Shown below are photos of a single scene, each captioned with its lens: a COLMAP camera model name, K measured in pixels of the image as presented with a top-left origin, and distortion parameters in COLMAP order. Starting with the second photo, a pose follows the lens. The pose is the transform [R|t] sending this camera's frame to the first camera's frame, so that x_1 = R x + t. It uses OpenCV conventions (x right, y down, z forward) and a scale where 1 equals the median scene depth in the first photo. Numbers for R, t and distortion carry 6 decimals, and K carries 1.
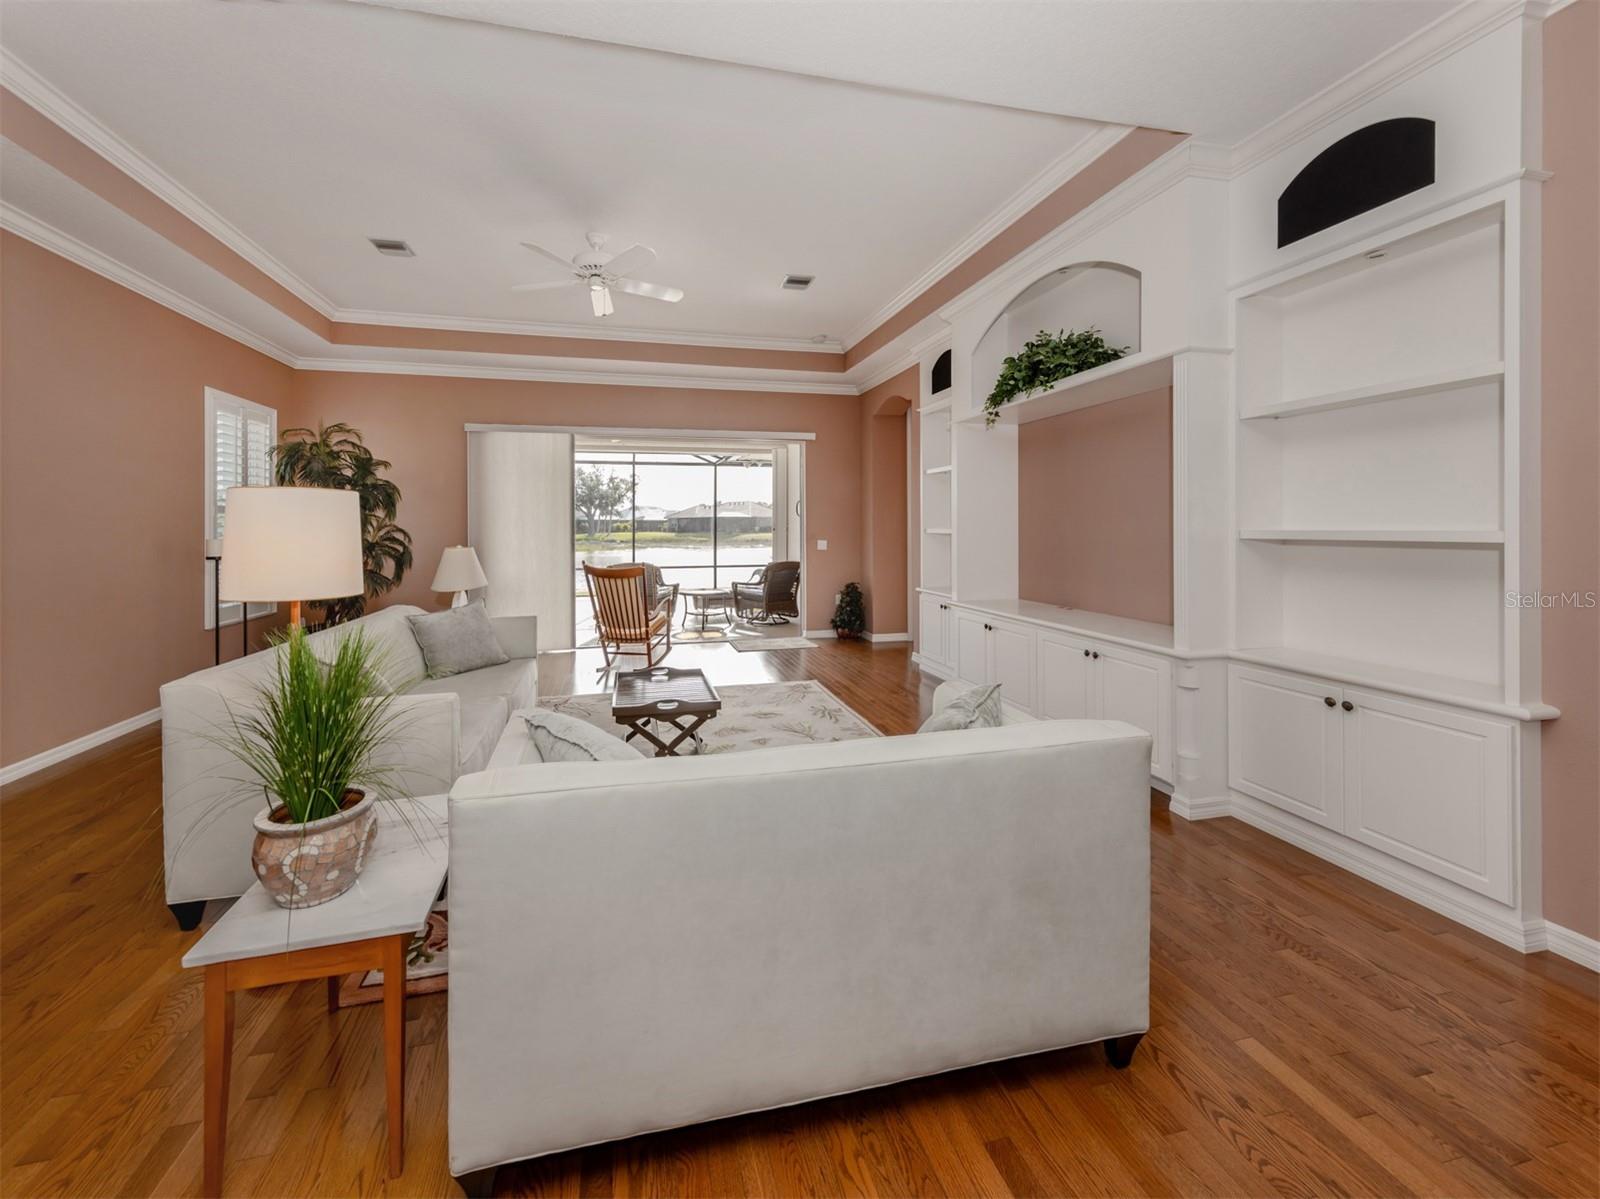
lens RADIAL K [[786.1, 0, 800.8], [0, 786.1, 548.7], [0, 0, 1]] dist [0.015076, -0.001211]
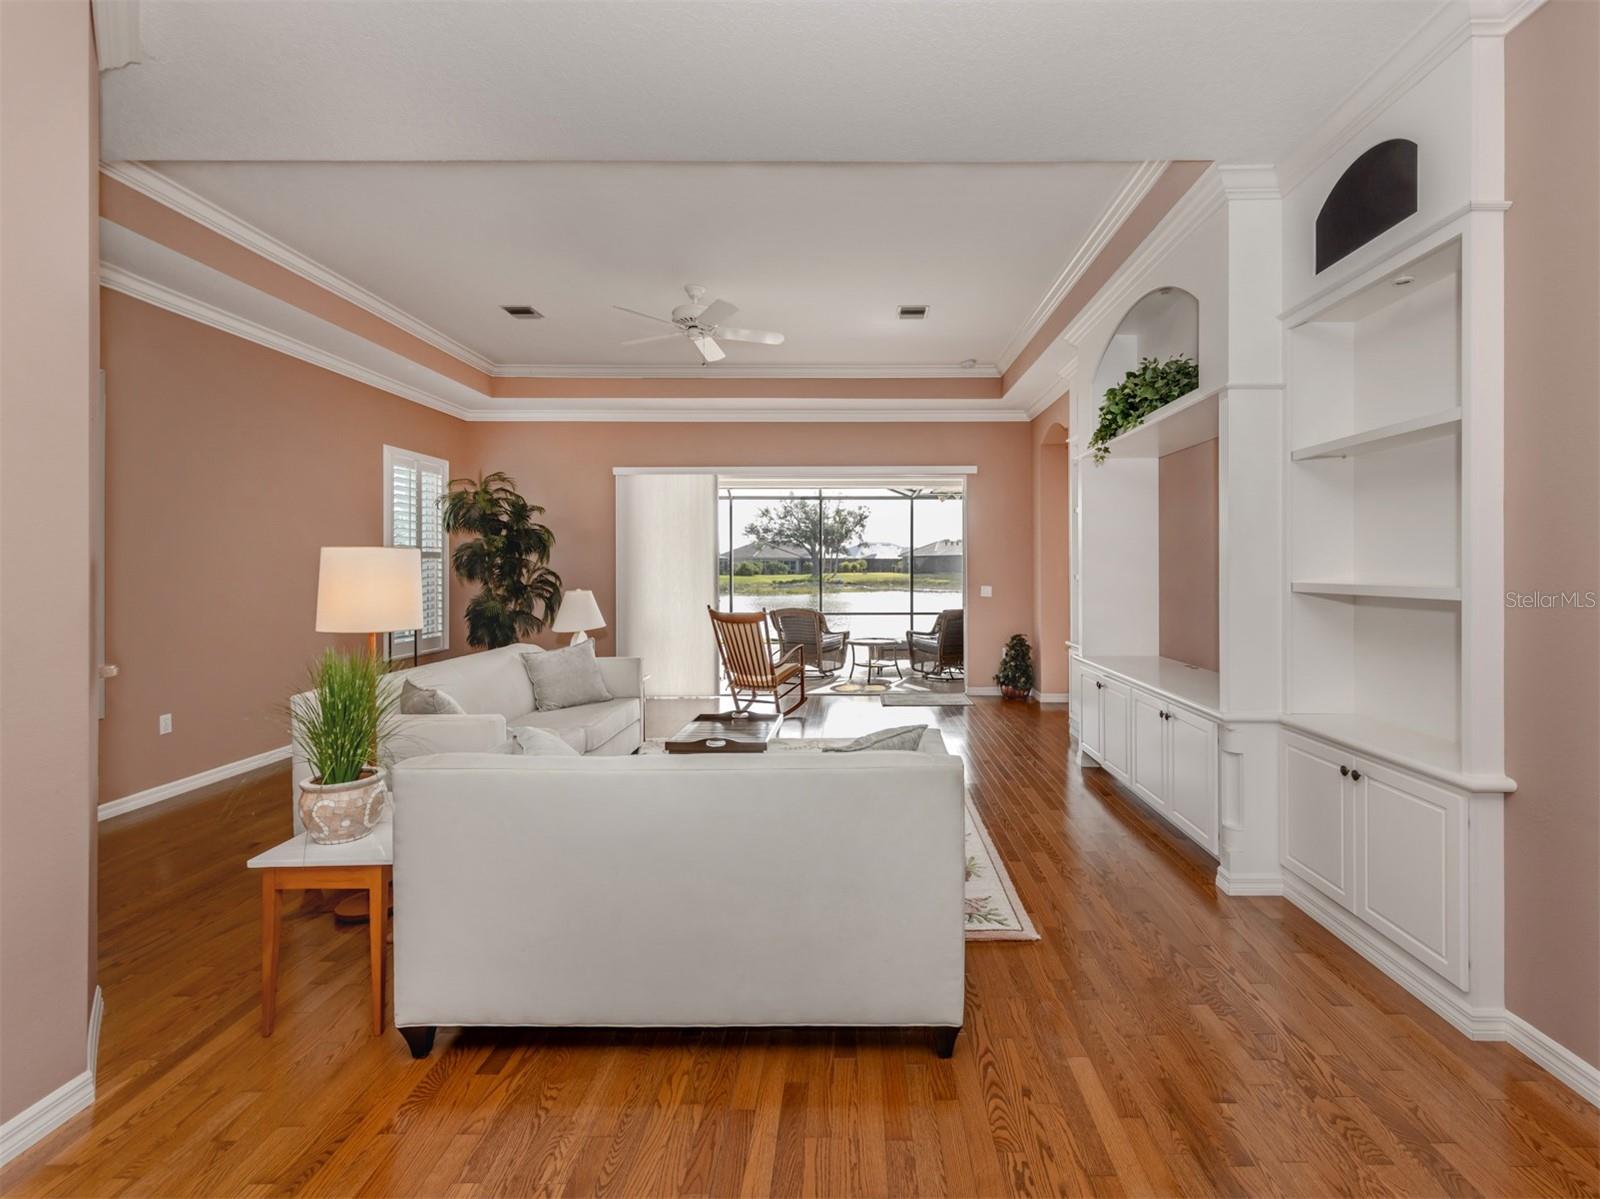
lens RADIAL K [[923.9, 0, 800.0], [0, 923.9, 599.5], [0, 0, 1]] dist [0.015837, 0.000906]
pose [[0.962877, 0.012683, -0.269641, 0.148687], [-0.010620, 0.999902, 0.009111, -0.003776], [0.269731, -0.005909, 0.962918, -0.089935]]
